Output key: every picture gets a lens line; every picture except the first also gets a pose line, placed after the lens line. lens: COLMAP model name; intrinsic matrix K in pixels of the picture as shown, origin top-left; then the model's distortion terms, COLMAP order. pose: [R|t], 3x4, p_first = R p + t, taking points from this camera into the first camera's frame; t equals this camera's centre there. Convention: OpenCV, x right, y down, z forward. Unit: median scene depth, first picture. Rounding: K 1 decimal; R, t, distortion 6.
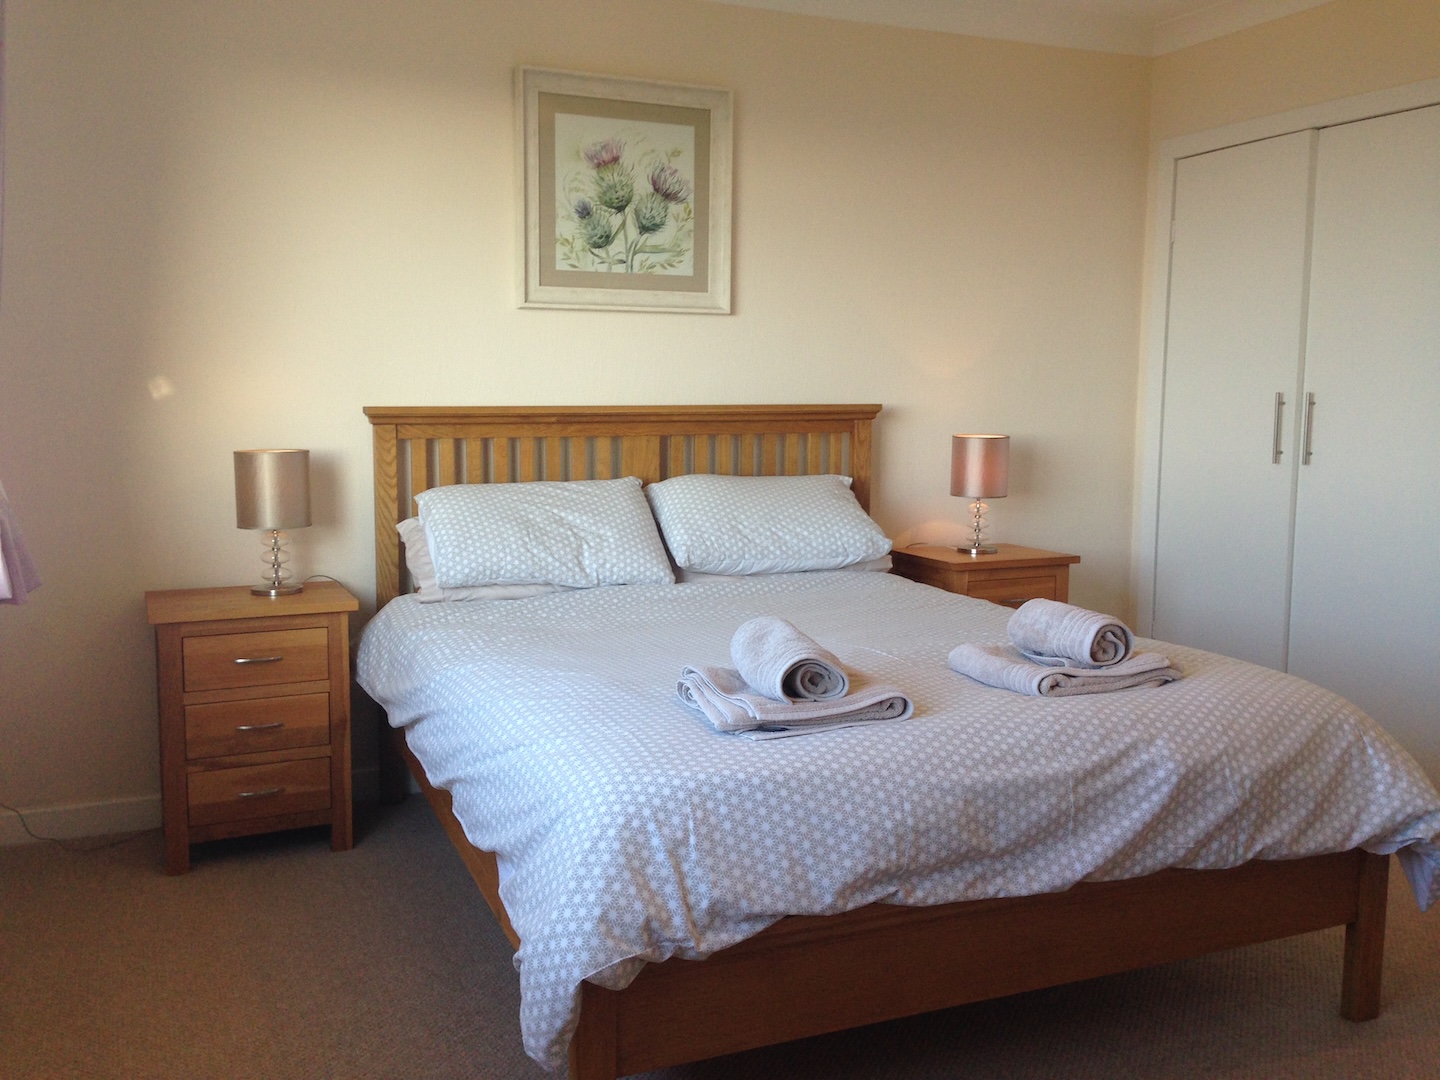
lens RADIAL K [[1369.7, 0, 720.0], [0, 1369.7, 540.0], [0, 0, 1]] dist [0.107440, -0.172982]
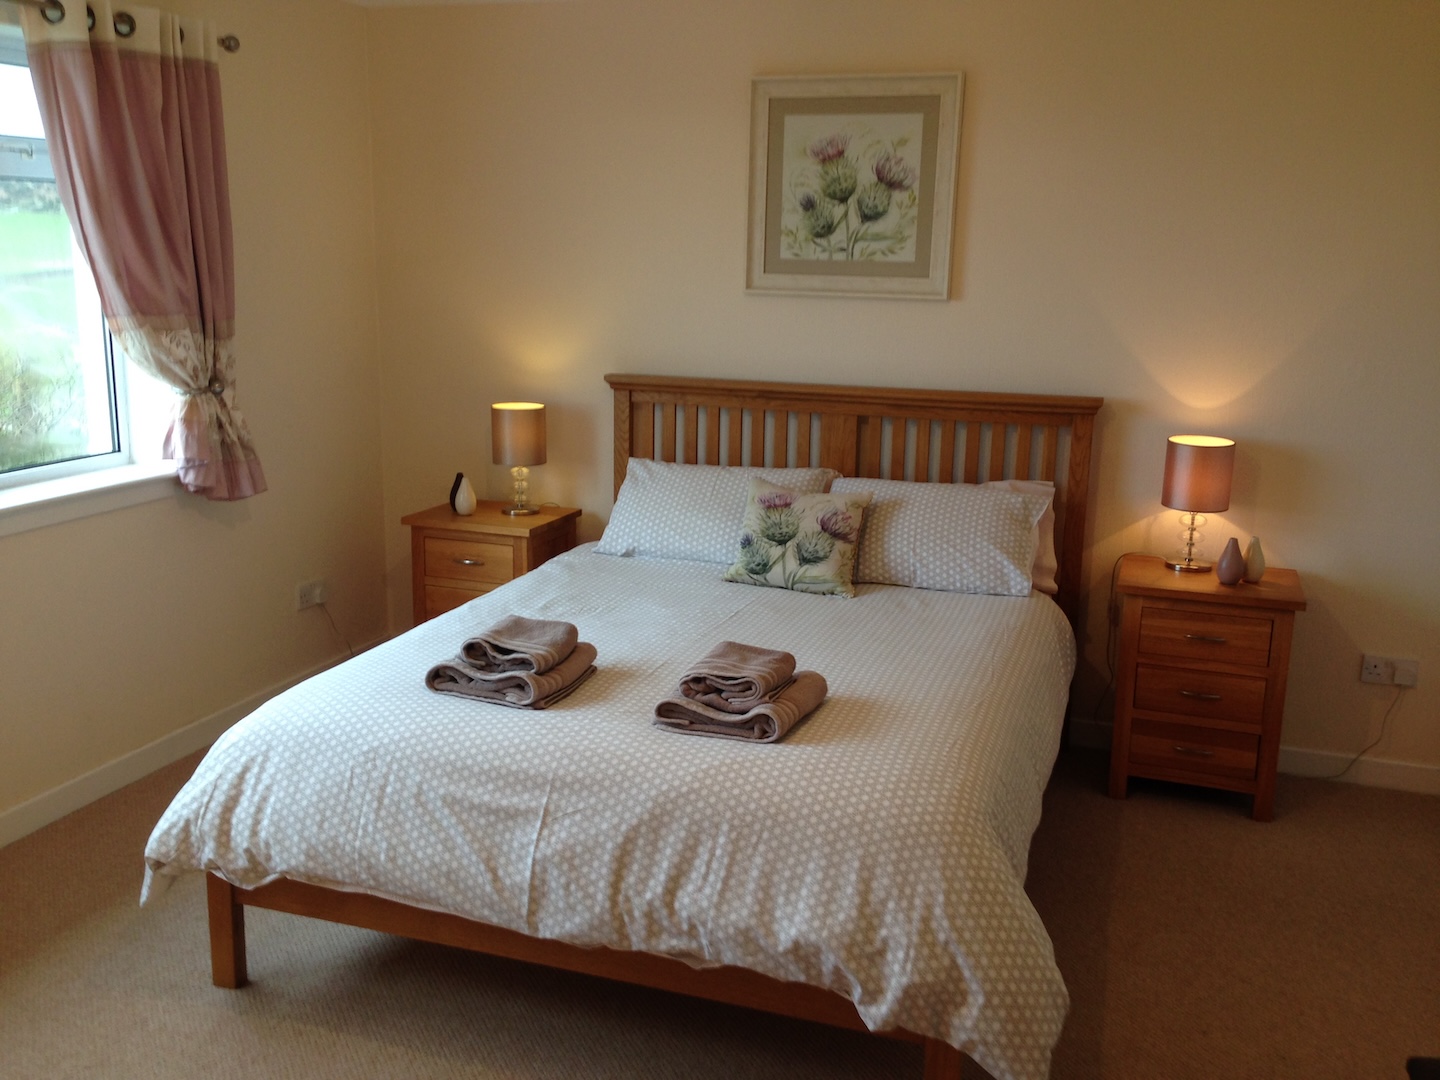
lens RADIAL K [[1369.7, 0, 720.0], [0, 1369.7, 540.0], [0, 0, 1]] dist [0.107440, -0.172982]
pose [[0.708567, 0.154317, -0.688563, 0.632849], [-0.101534, 0.987937, 0.116927, -0.095595], [0.698300, -0.012938, 0.715688, 0.168196]]
